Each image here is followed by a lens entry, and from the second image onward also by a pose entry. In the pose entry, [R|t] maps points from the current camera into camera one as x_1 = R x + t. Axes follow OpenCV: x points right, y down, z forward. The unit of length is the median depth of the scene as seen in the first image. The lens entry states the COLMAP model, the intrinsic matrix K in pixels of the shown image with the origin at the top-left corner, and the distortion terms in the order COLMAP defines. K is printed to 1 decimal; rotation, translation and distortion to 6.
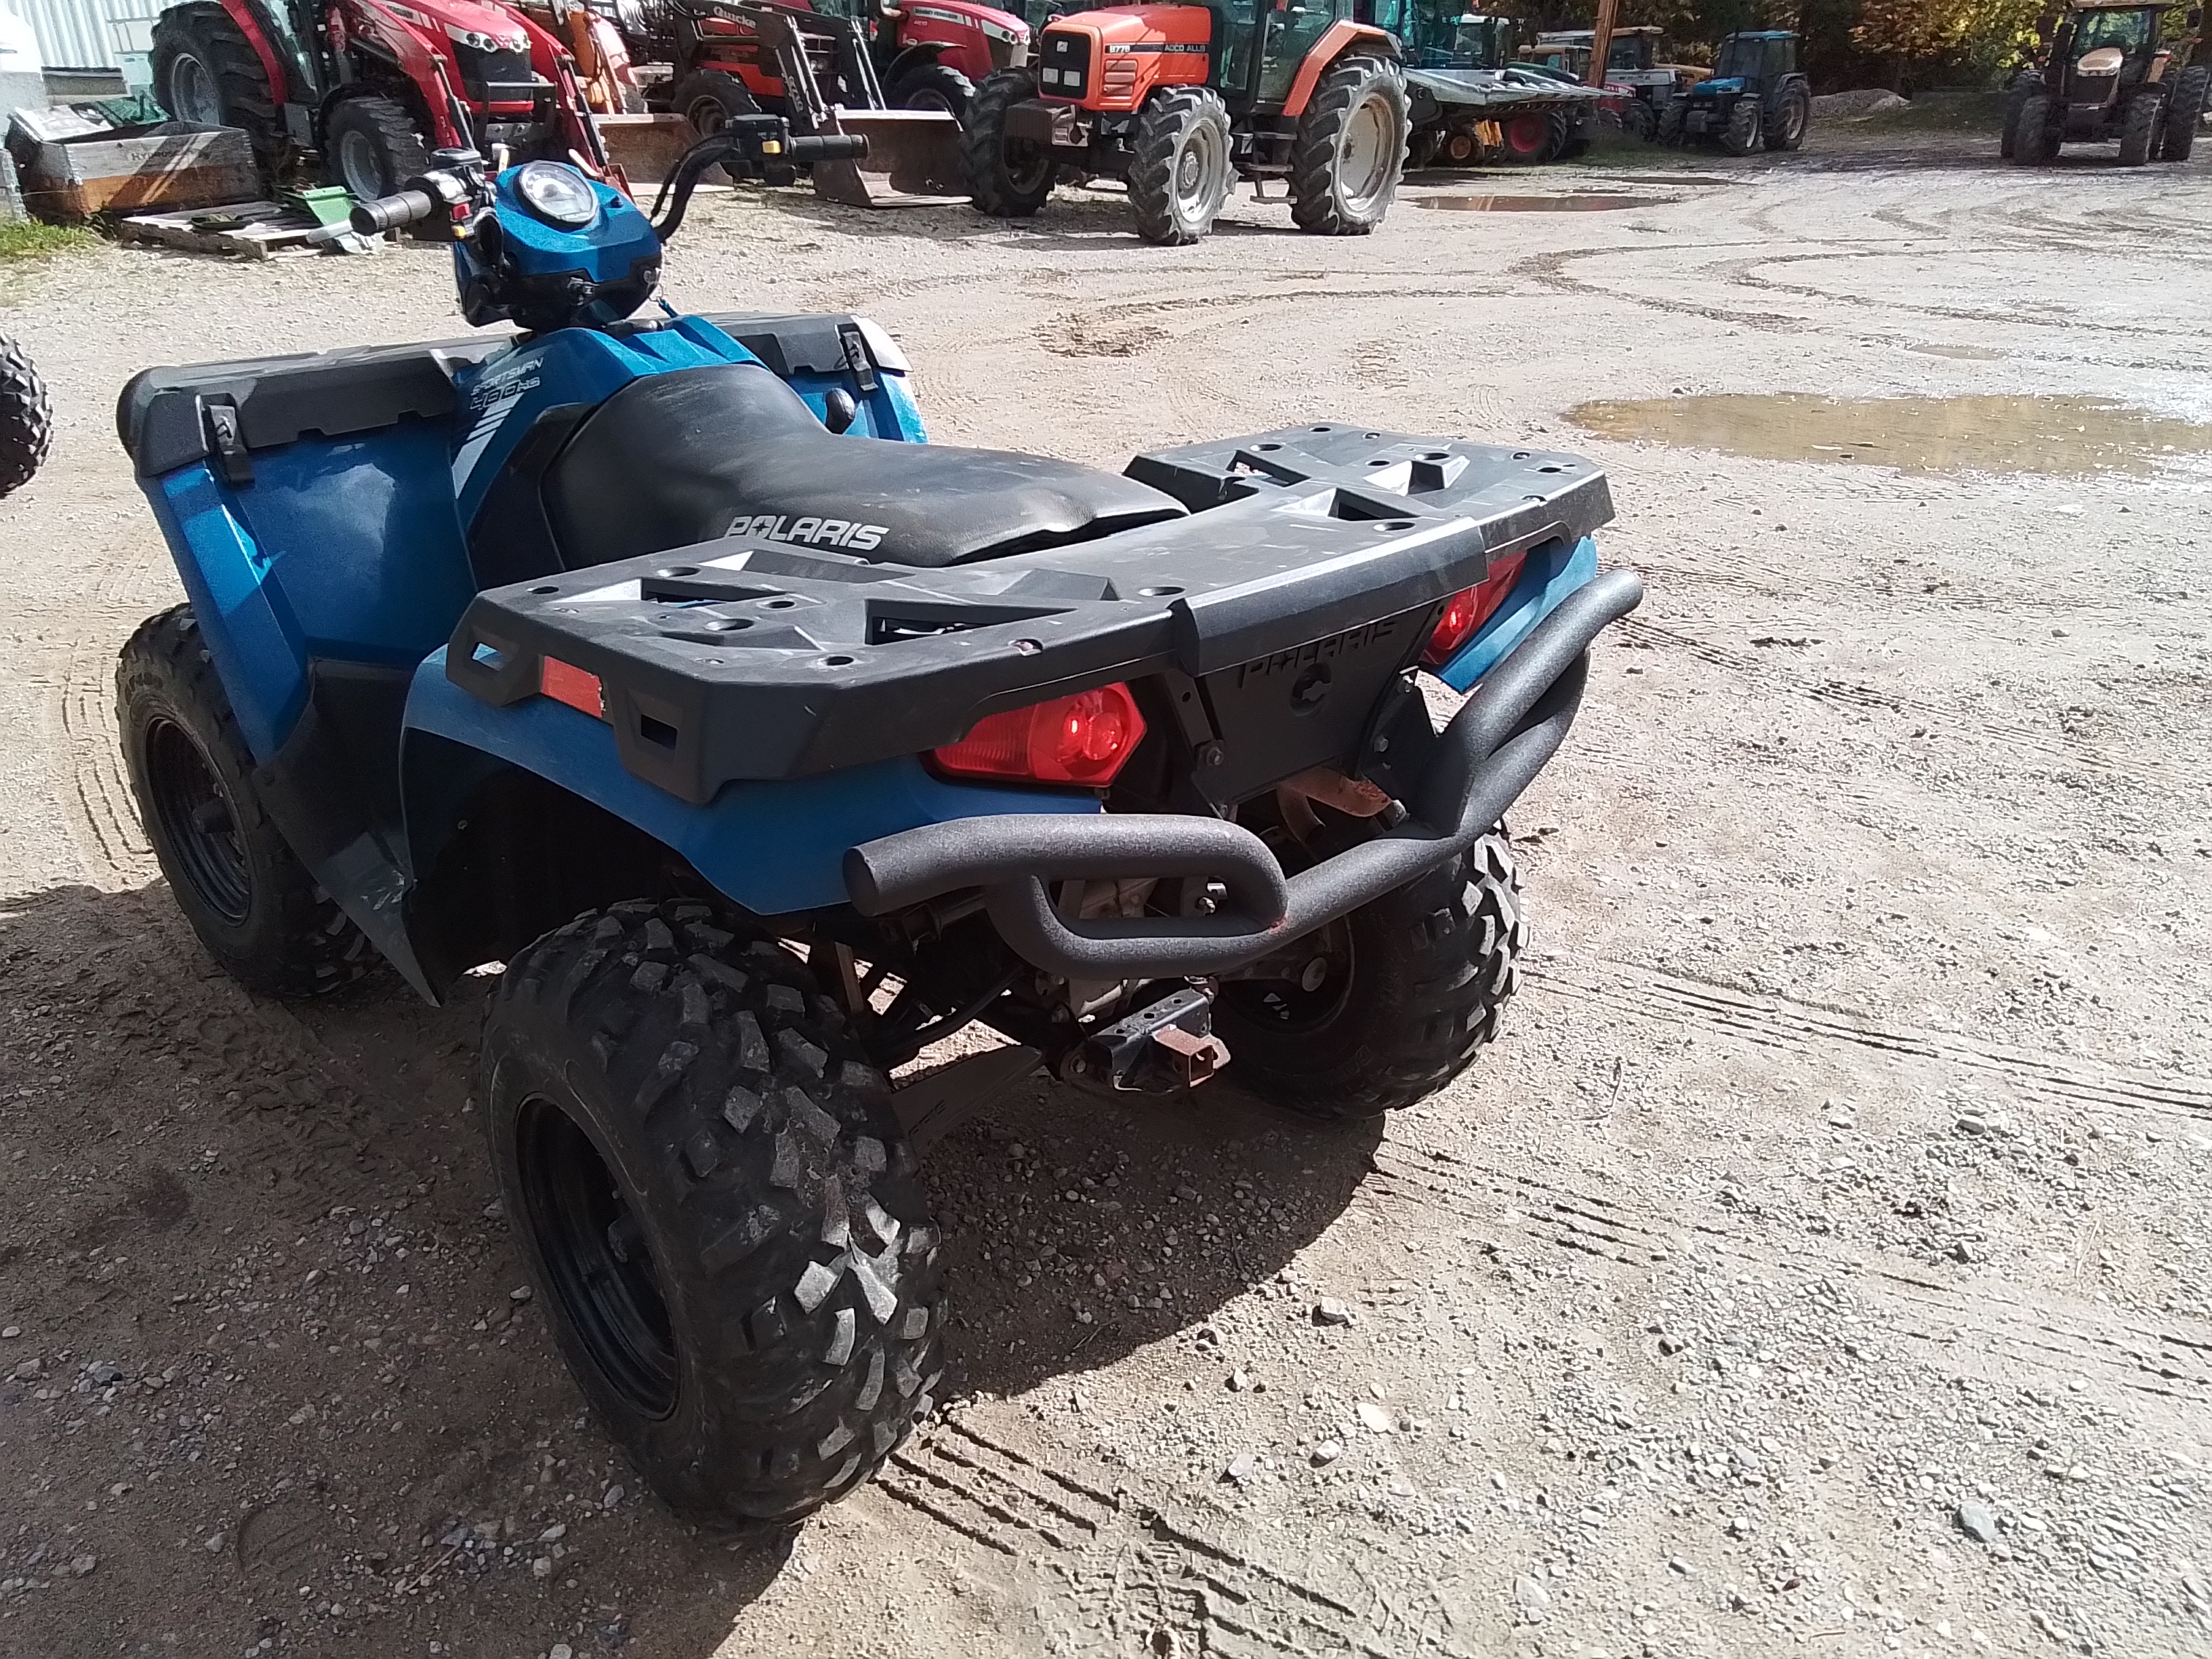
lens RADIAL K [[1522.6, 0, 1103.0], [0, 1522.6, 824.0], [0, 0, 1]] dist [0.042409, -0.056401]
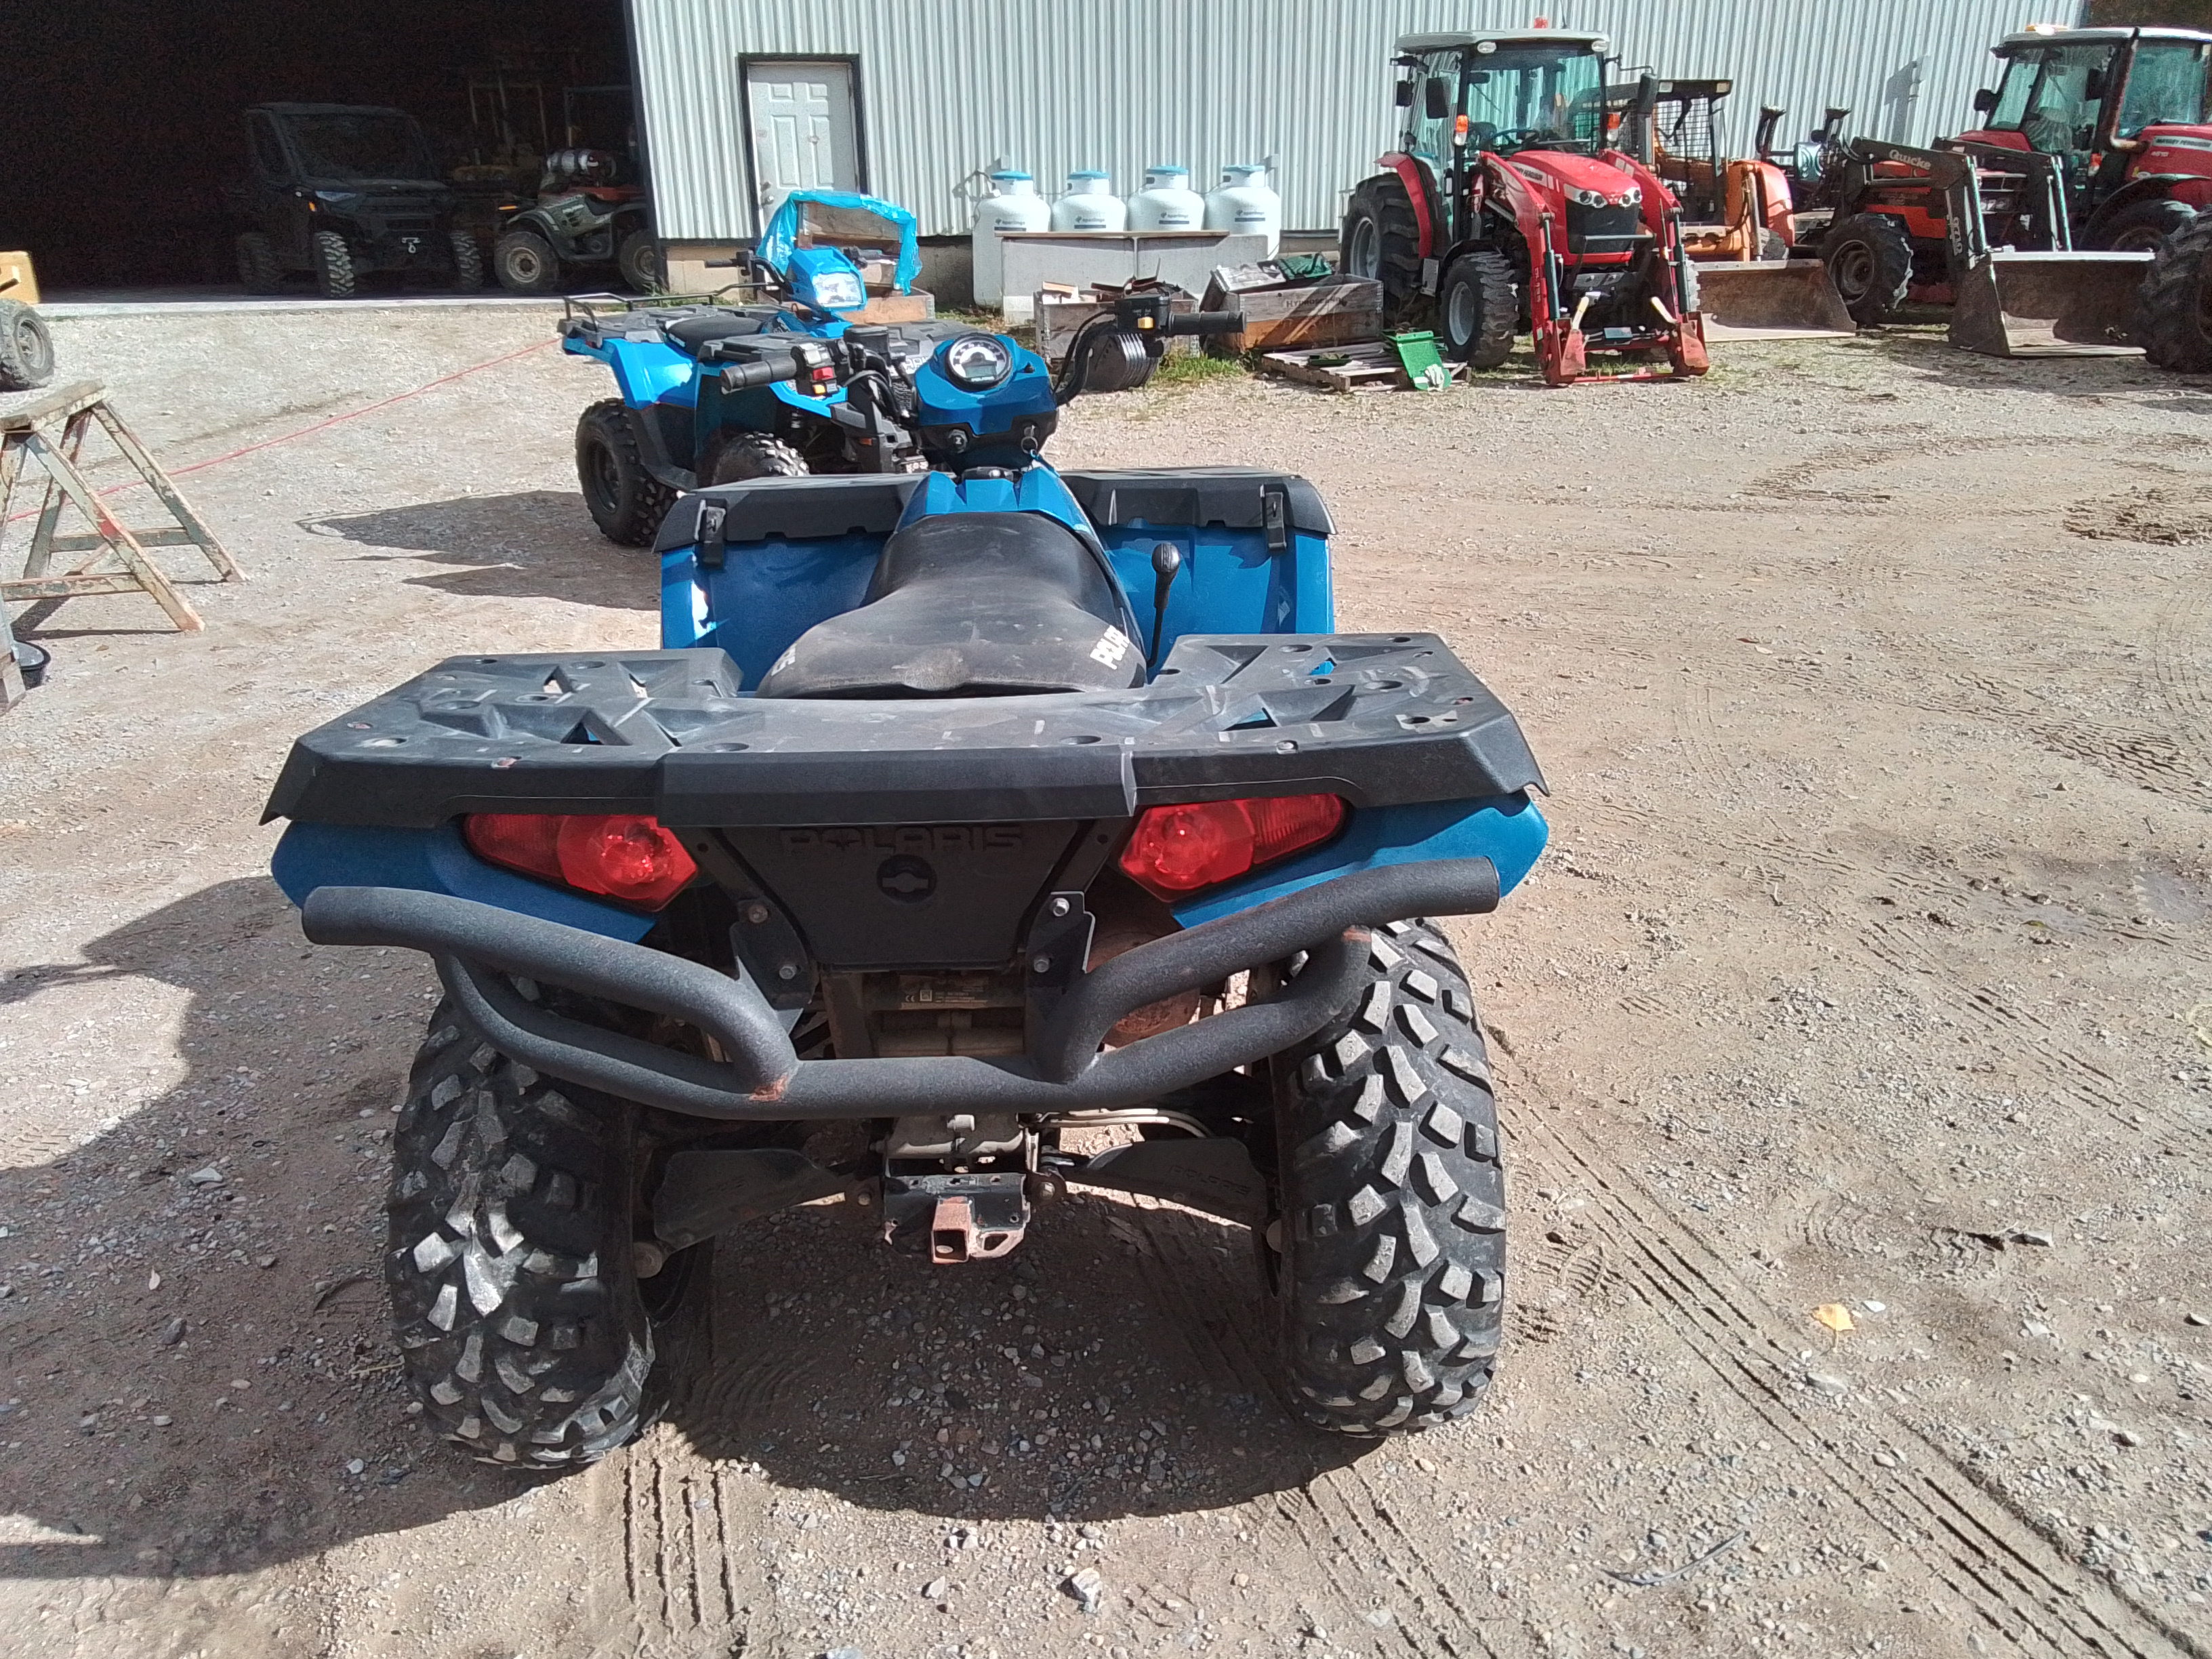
lens RADIAL K [[1522.6, 0, 1103.0], [0, 1522.6, 824.0], [0, 0, 1]] dist [0.042409, -0.056401]
pose [[0.739935, 0.217202, -0.636647, 0.112569], [-0.267125, 0.963489, 0.018247, -0.023356], [0.617366, 0.156563, 0.770939, 0.043298]]
